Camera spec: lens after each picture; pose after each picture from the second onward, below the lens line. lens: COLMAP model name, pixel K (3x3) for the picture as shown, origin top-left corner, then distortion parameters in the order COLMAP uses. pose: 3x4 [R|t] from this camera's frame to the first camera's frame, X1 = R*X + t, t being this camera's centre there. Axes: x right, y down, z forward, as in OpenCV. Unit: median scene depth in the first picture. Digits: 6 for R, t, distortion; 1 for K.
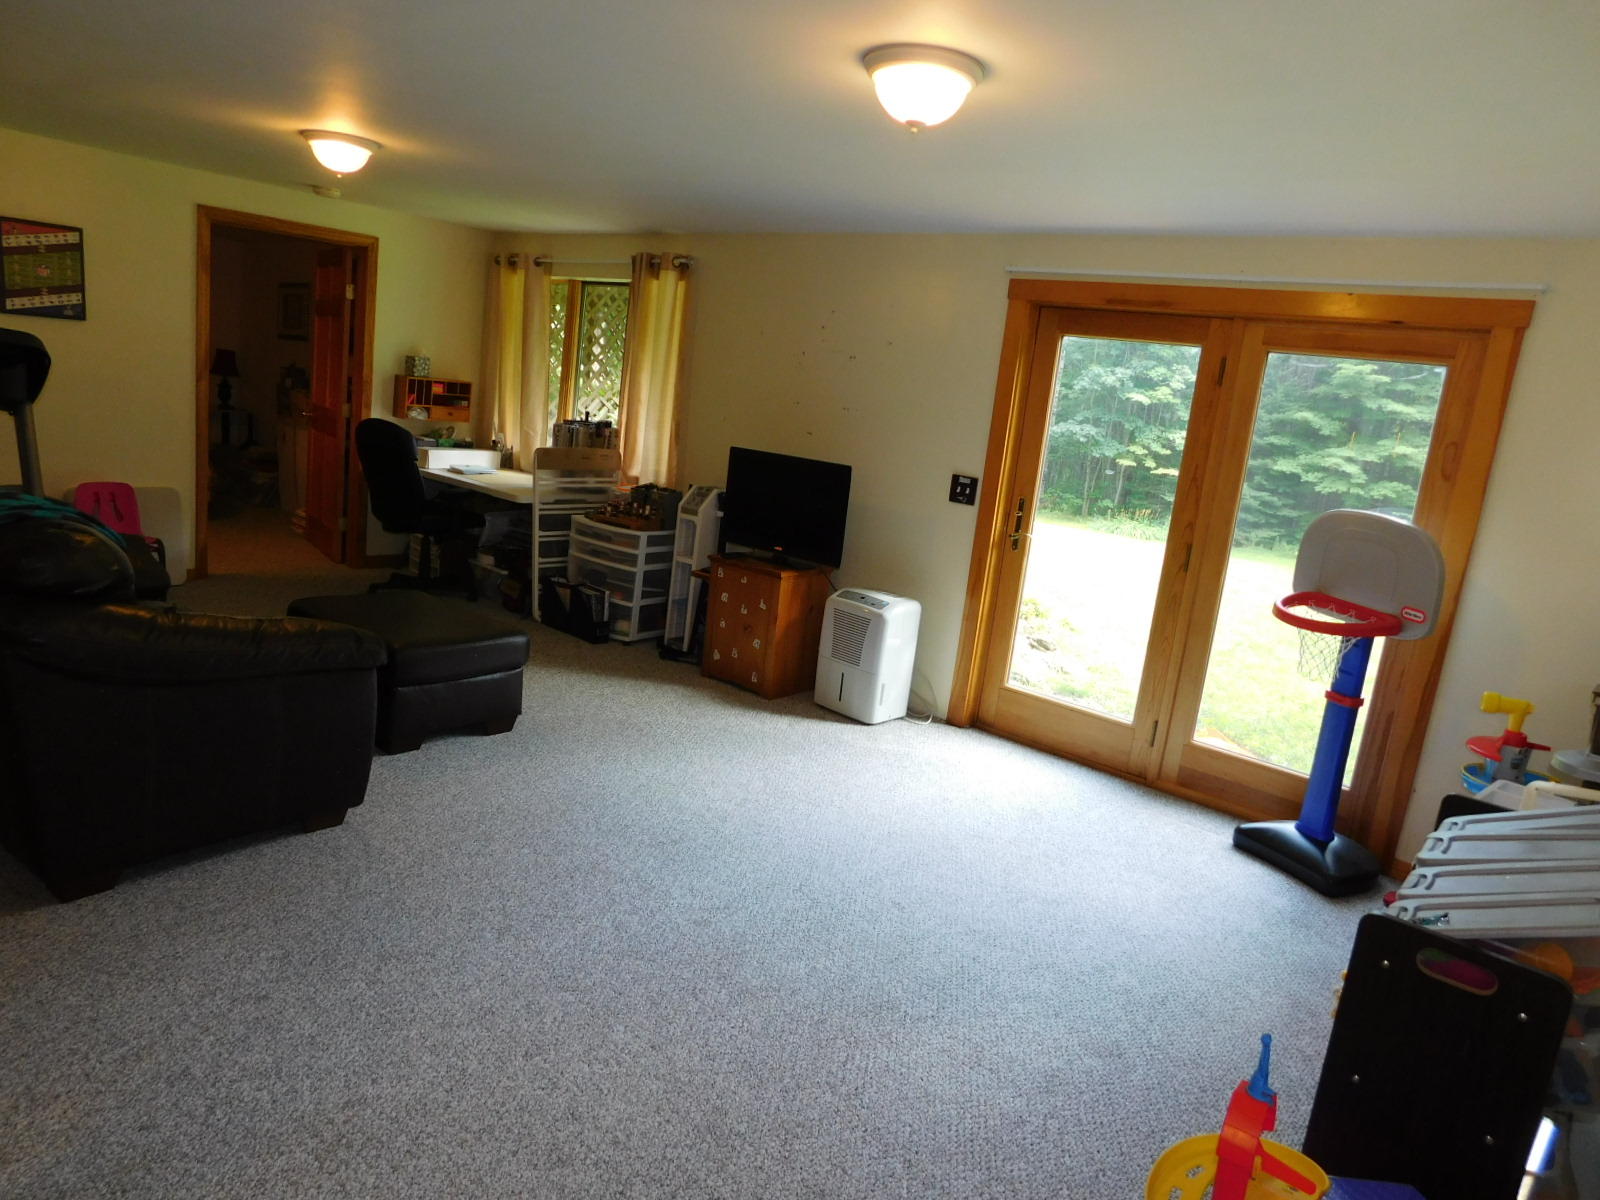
lens RADIAL K [[1050.9, 0, 800.0], [0, 1050.9, 600.0], [0, 0, 1]] dist [-0.076402, 0.055312]
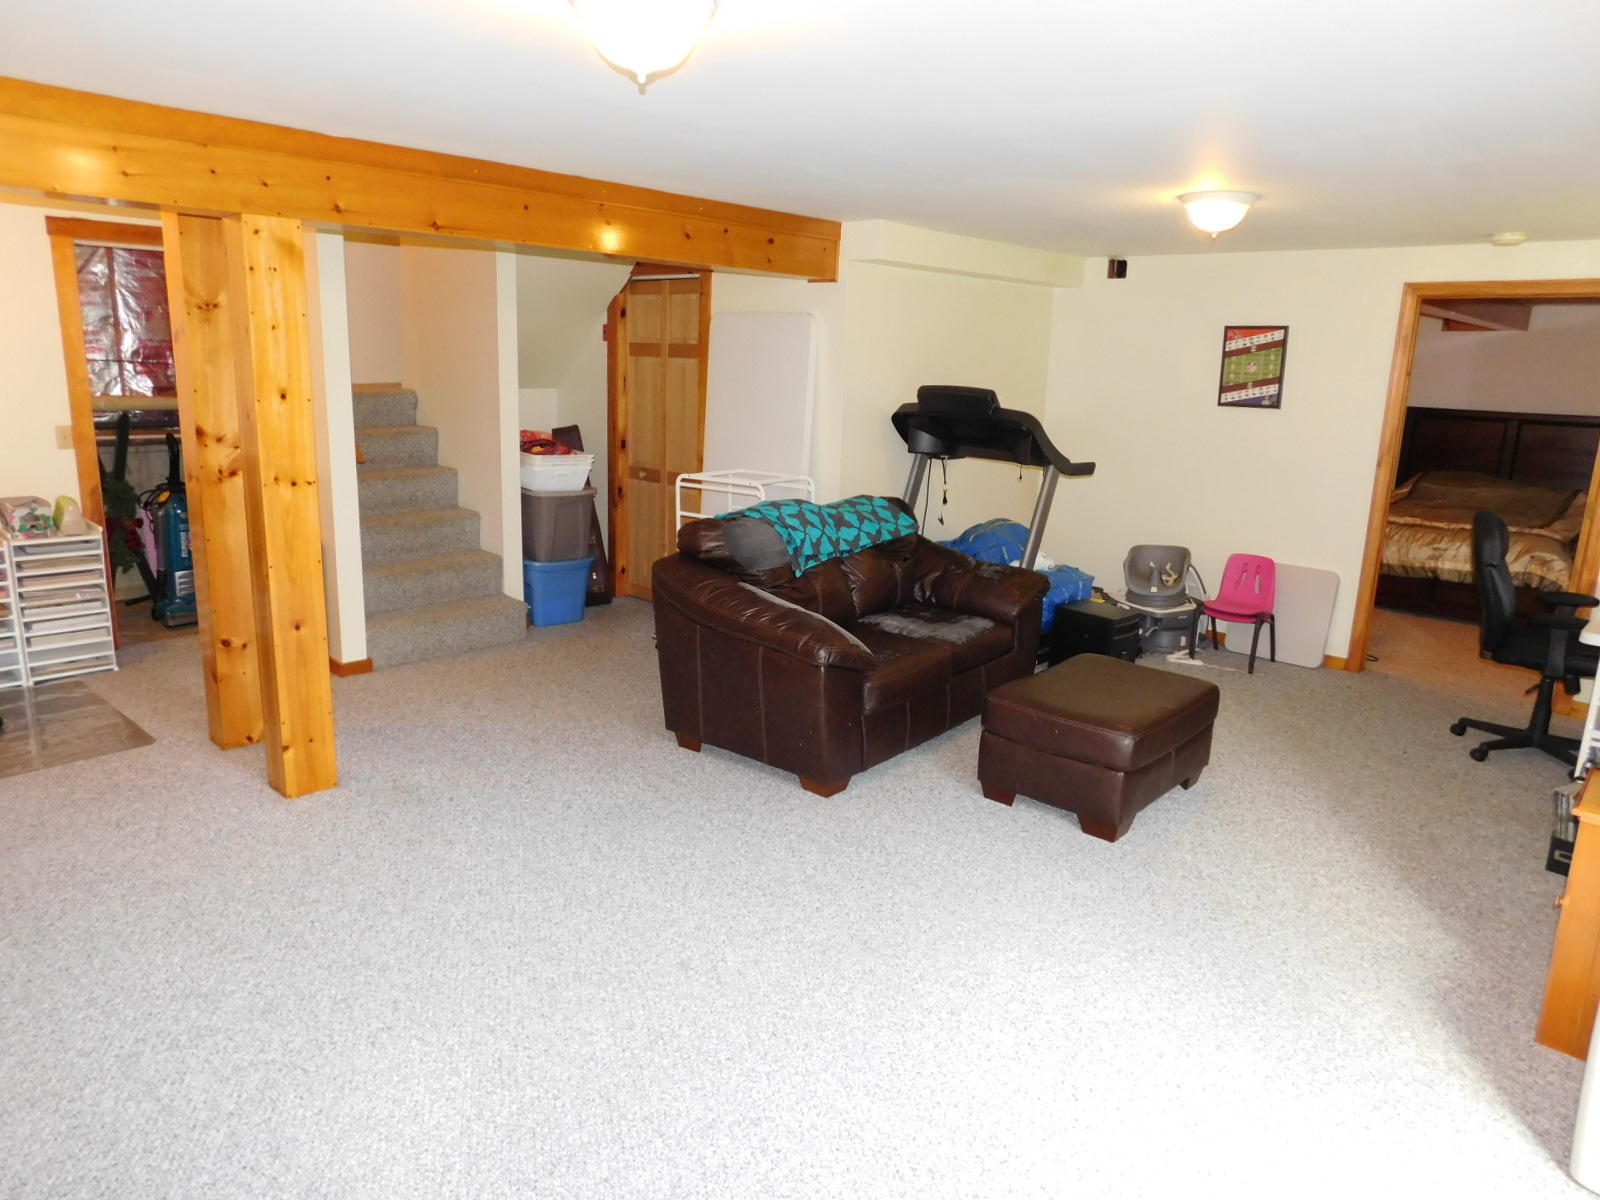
lens RADIAL K [[1050.9, 0, 800.0], [0, 1050.9, 600.0], [0, 0, 1]] dist [-0.076402, 0.055312]
pose [[-0.037704, 0.105186, -0.993737, 0.441858], [-0.245641, 0.962956, 0.111248, -0.076210], [0.968627, 0.248297, -0.010469, 0.579591]]
